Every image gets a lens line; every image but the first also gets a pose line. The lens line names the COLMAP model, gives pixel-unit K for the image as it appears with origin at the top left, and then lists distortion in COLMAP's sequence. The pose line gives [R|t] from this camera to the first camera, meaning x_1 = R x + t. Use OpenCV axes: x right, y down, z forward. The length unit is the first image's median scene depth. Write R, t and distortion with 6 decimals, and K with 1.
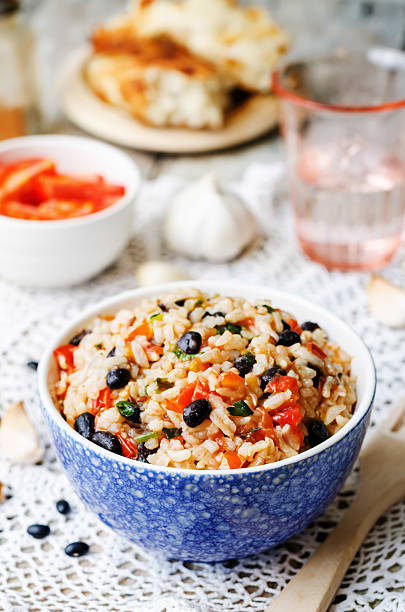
lens RADIAL K [[1476.9, 0, 197.7], [0, 1476.9, 308.1], [0, 0, 1]] dist [-0.104222, 0.000000]
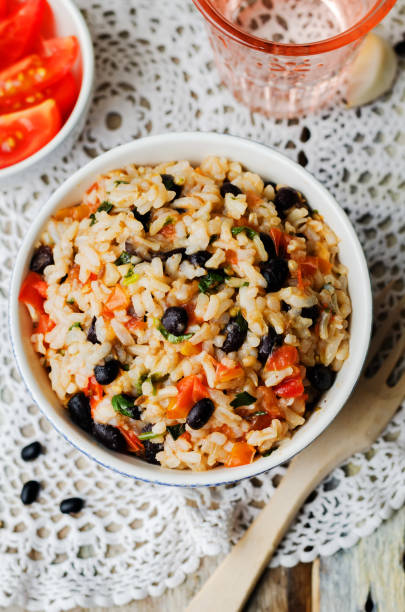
lens RADIAL K [[1476.9, 0, 224.3], [0, 1476.9, 316.0], [0, 0, 1]] dist [-0.104222, 0.000000]
pose [[0.983509, -0.172667, 0.053823, -0.023940], [0.079805, 0.681364, 0.727581, -0.624179], [-0.162302, -0.711287, 0.683907, 0.355293]]
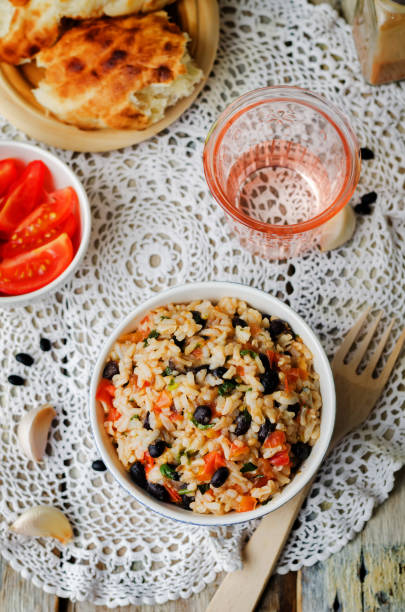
lens RADIAL K [[1476.9, 0, 179.5], [0, 1476.9, 291.7], [0, 0, 1]] dist [-0.104222, 0.000000]
pose [[0.983964, -0.176343, 0.026775, -0.042273], [0.103010, 0.684375, 0.721817, -1.012424], [-0.145612, -0.707484, 0.691566, 0.131188]]
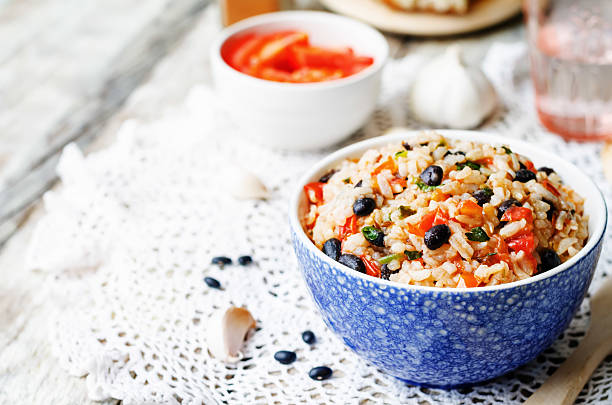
lens RADIAL K [[1476.9, 0, 307.5], [0, 1476.9, 202.6], [0, 0, 1]] dist [-0.104222, 0.000000]
pose [[0.995672, 0.023138, -0.090008, 0.001634], [-0.026305, 0.999070, -0.034155, 0.079000], [0.089135, 0.036375, 0.995355, -0.070073]]
